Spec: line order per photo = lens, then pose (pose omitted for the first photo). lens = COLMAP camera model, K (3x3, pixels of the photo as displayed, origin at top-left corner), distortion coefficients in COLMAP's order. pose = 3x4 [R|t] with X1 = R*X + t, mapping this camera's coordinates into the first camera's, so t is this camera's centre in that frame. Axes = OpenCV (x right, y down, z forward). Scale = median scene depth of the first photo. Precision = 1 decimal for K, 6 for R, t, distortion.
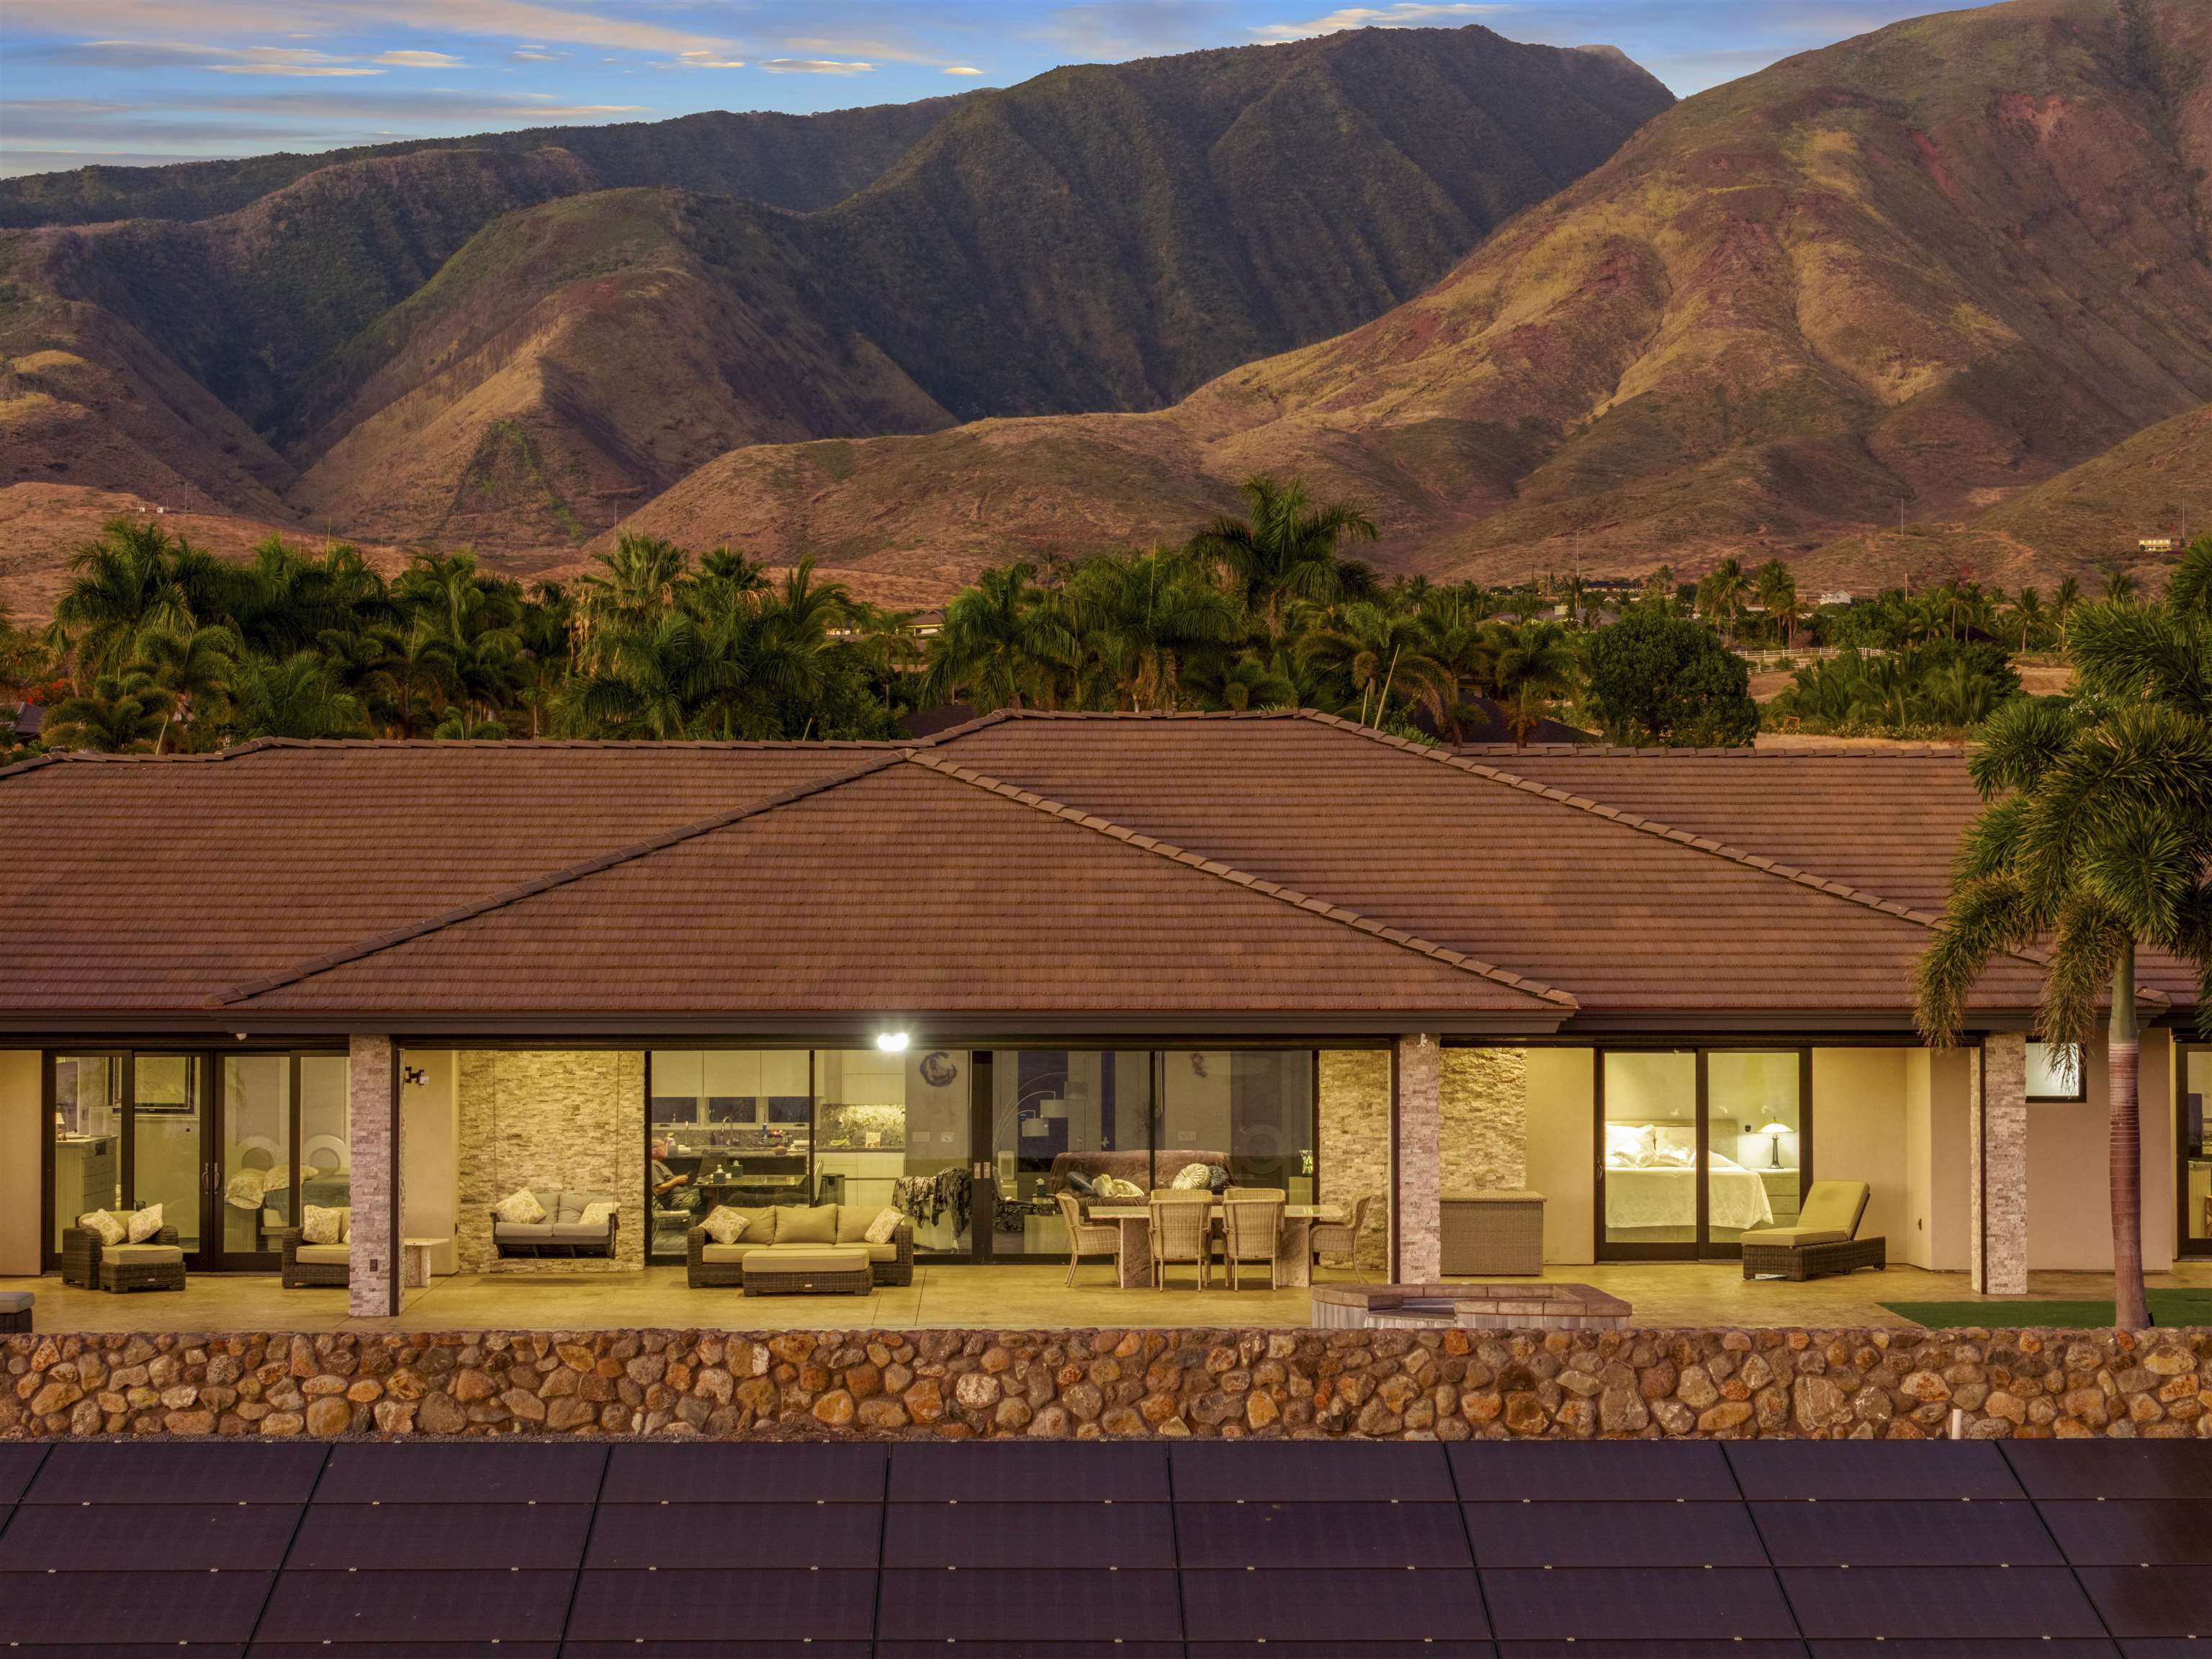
lens RADIAL K [[4474.9, 0, 1106.0], [0, 4474.9, 829.5], [0, 0, 1]] dist [-0.143562, 0.755177]
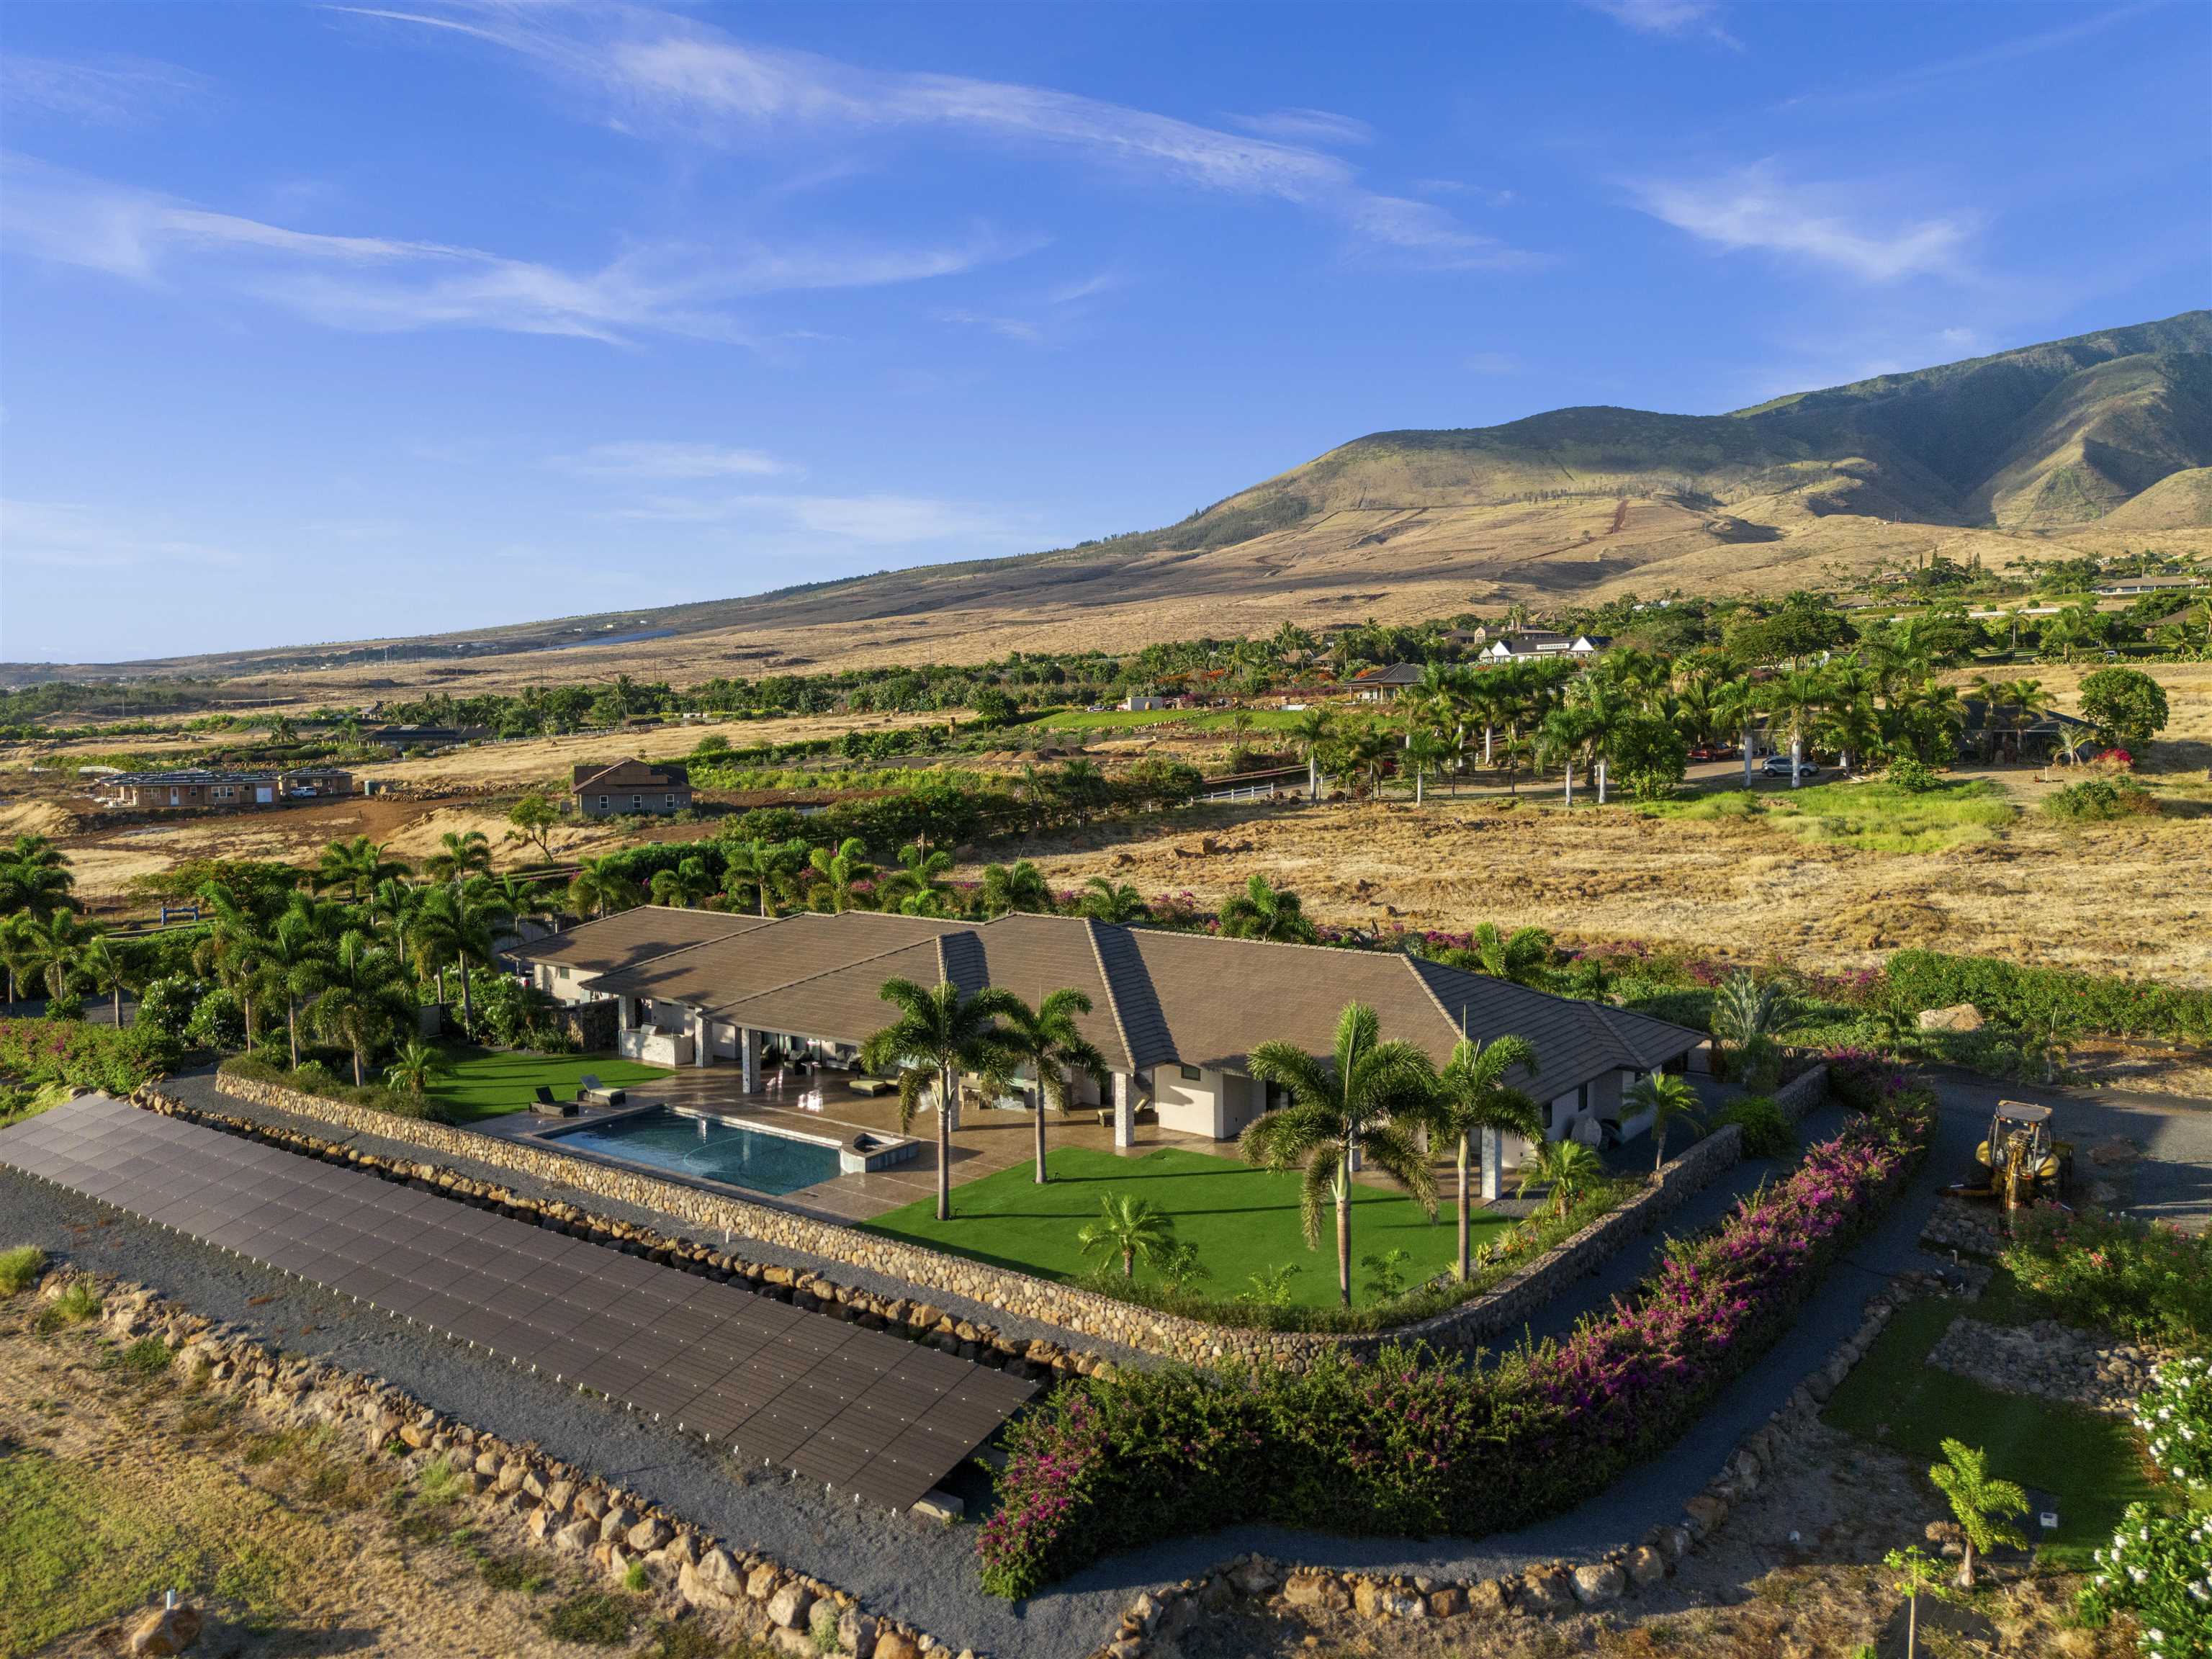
lens RADIAL K [[1636.3, 0, 1106.0], [0, 1636.3, 829.5], [0, 0, 1]] dist [0.068919, -0.063515]
pose [[0.786555, 0.039642, -0.616247, 0.841931], [0.027143, 0.994754, 0.098634, -0.222856], [0.616924, -0.094308, 0.781352, 0.071954]]
